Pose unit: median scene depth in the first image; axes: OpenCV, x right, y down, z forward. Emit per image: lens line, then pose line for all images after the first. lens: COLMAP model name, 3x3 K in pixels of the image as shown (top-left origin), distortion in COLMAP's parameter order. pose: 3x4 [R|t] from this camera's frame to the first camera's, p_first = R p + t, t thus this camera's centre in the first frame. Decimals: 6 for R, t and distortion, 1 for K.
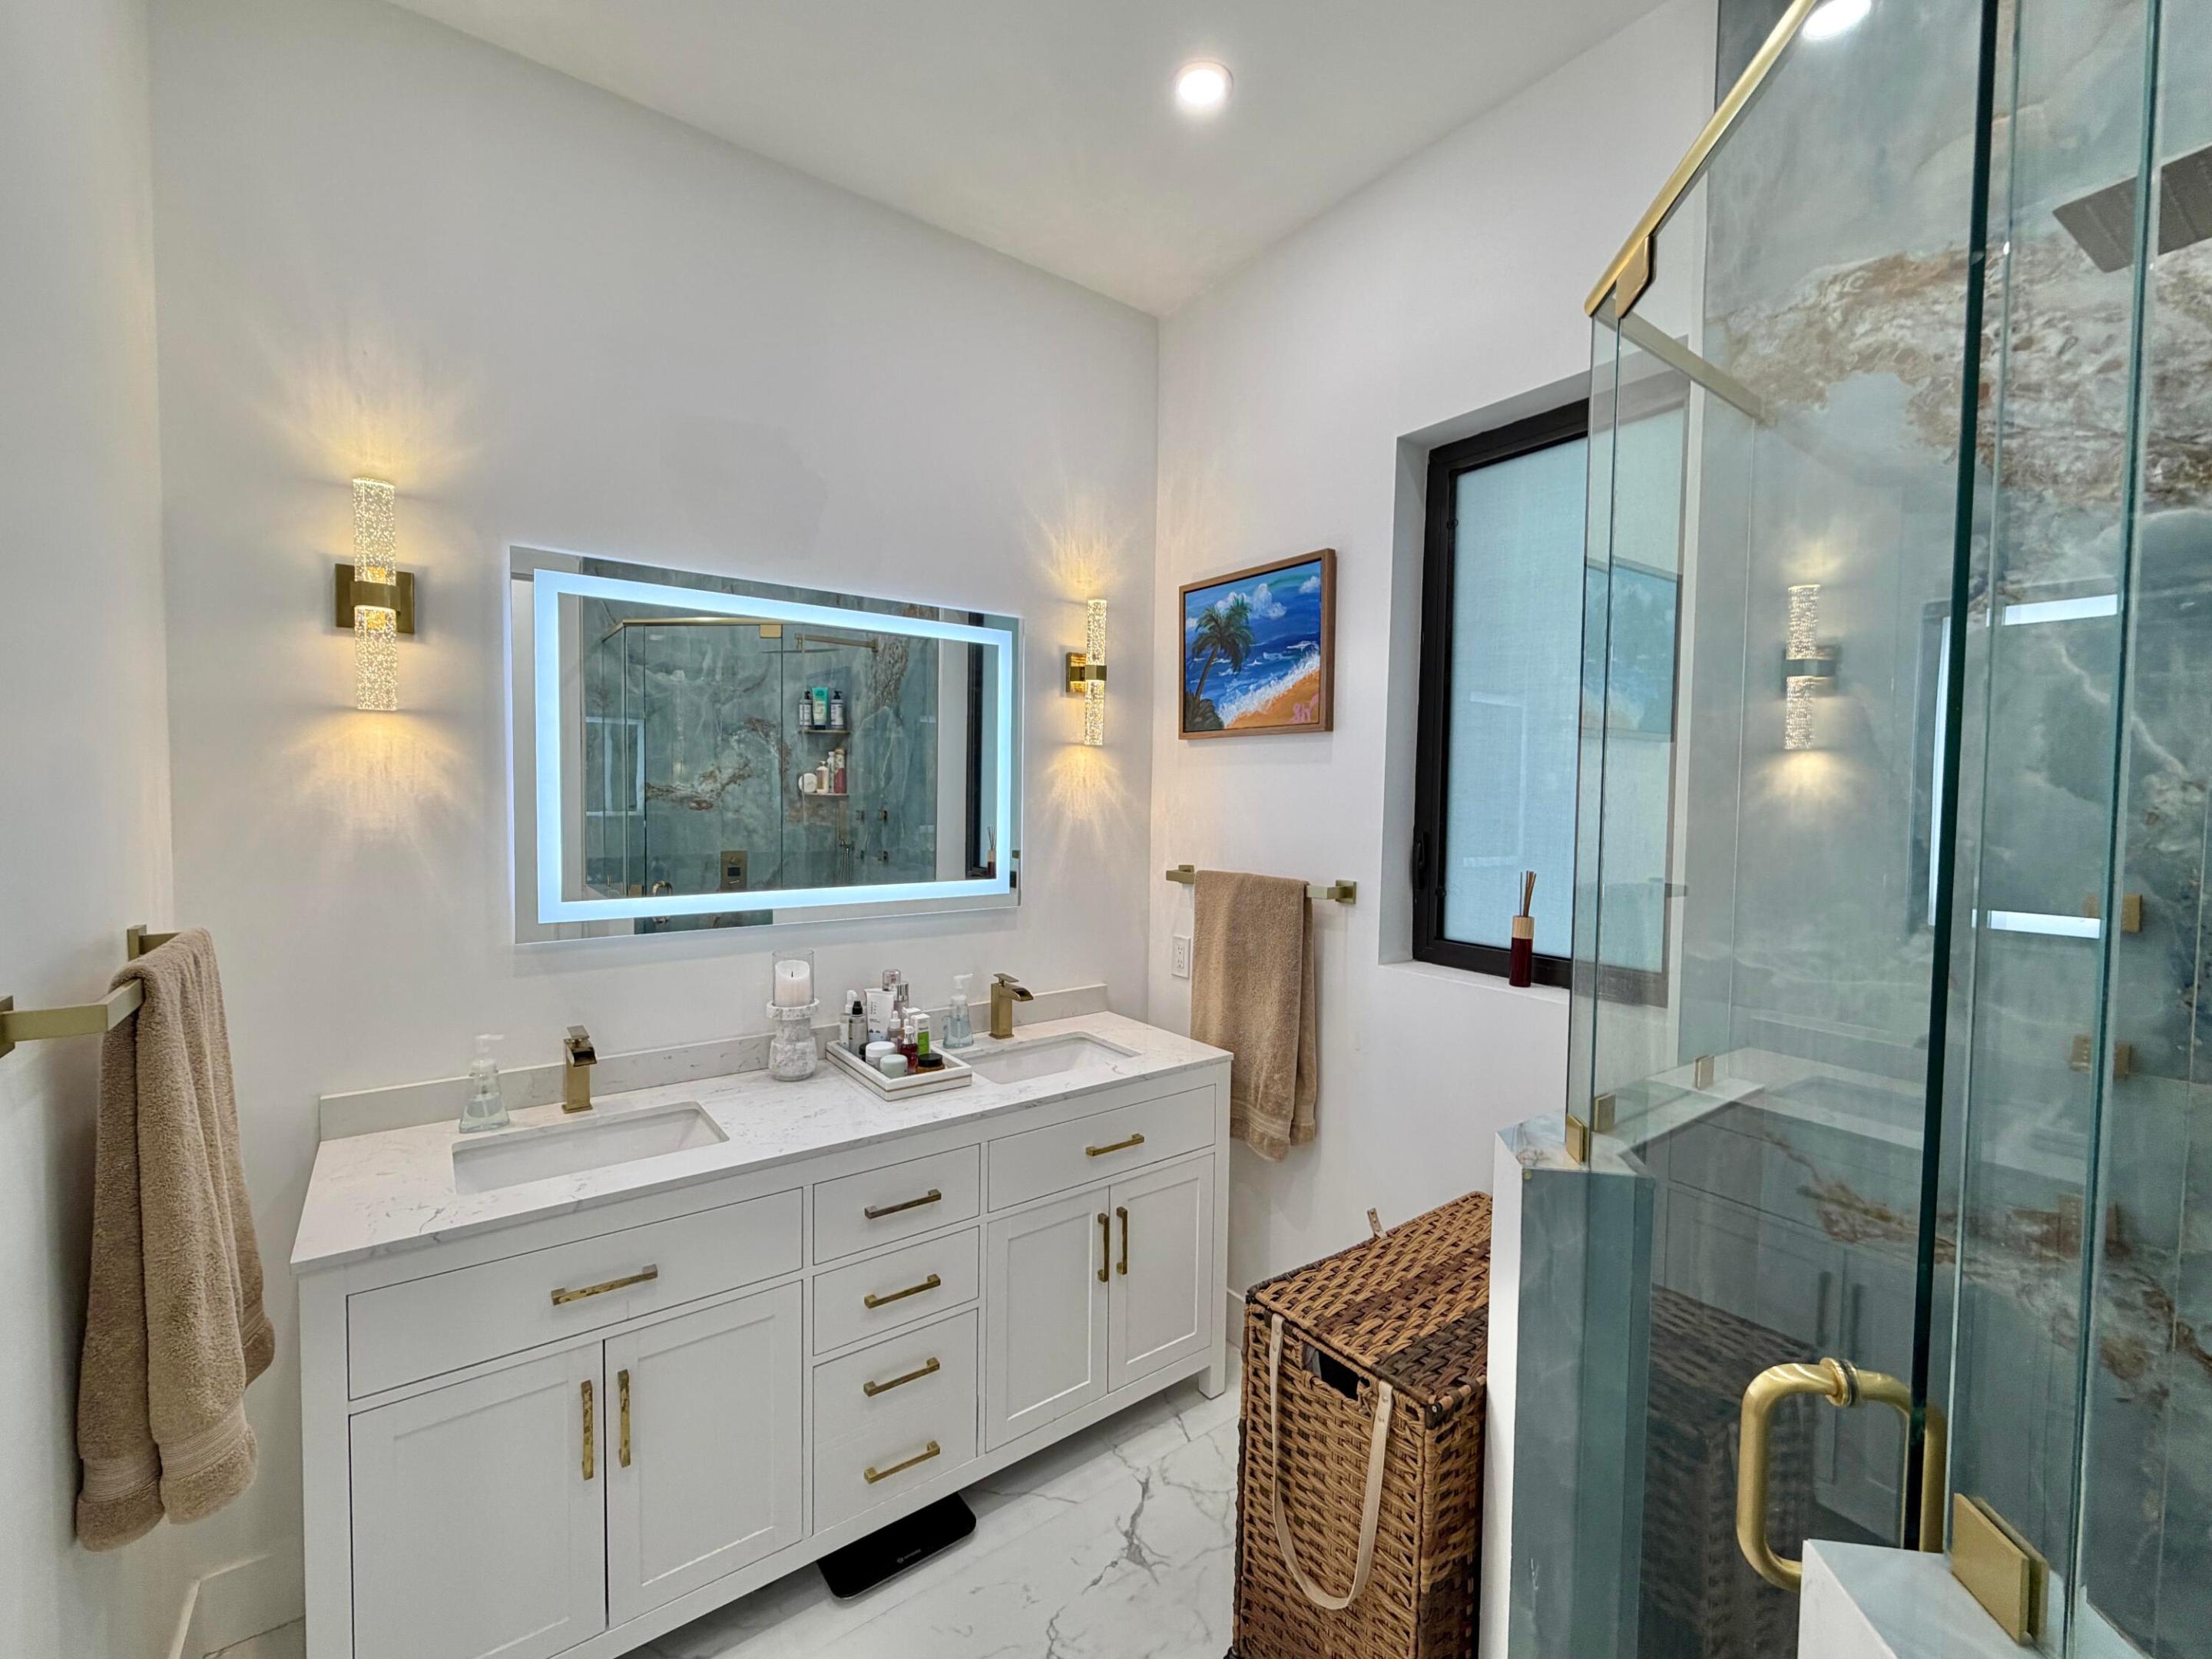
lens RADIAL K [[900.3, 0, 1116.6], [0, 900.3, 831.6], [0, 0, 1]] dist [-0.009043, 0.001372]
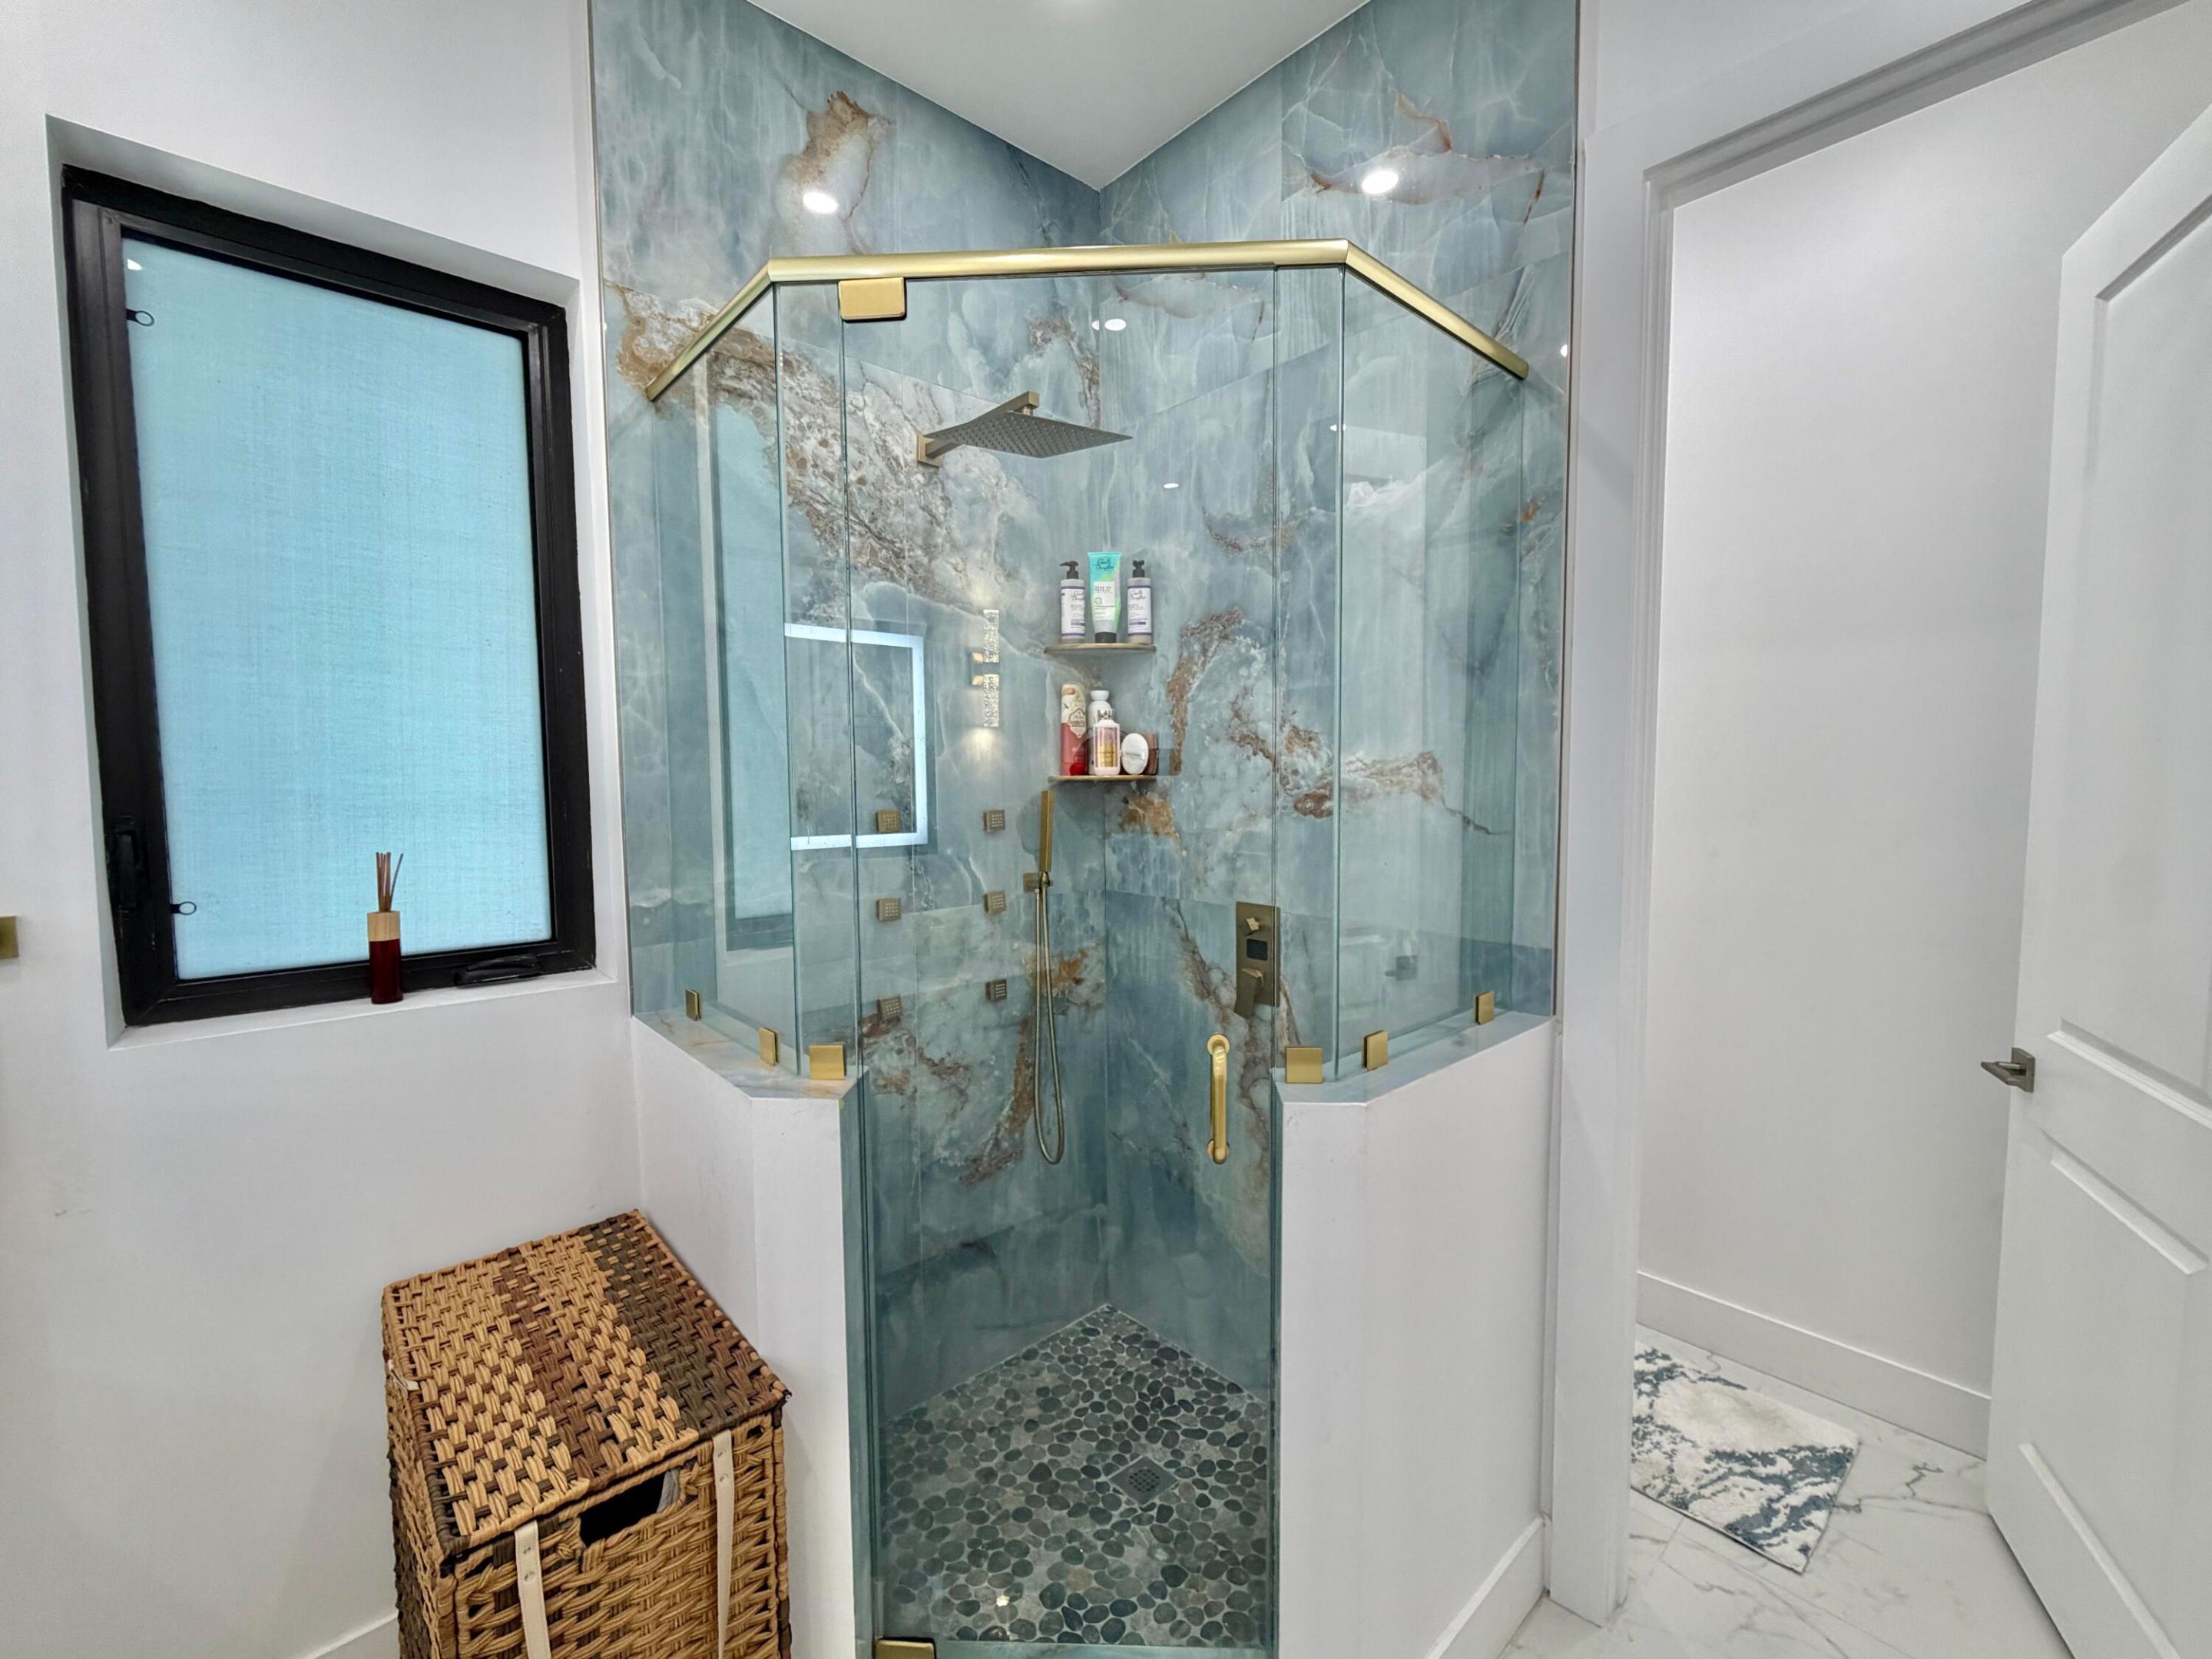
lens RADIAL K [[900.3, 0, 1119.2], [0, 900.3, 821.0], [0, 0, 1]] dist [-0.009043, 0.001372]
pose [[-0.070737, -0.083937, 0.993957, -0.474812], [0.046646, 0.995085, 0.087352, -0.028923], [-0.996404, 0.052543, -0.066474, 0.567307]]
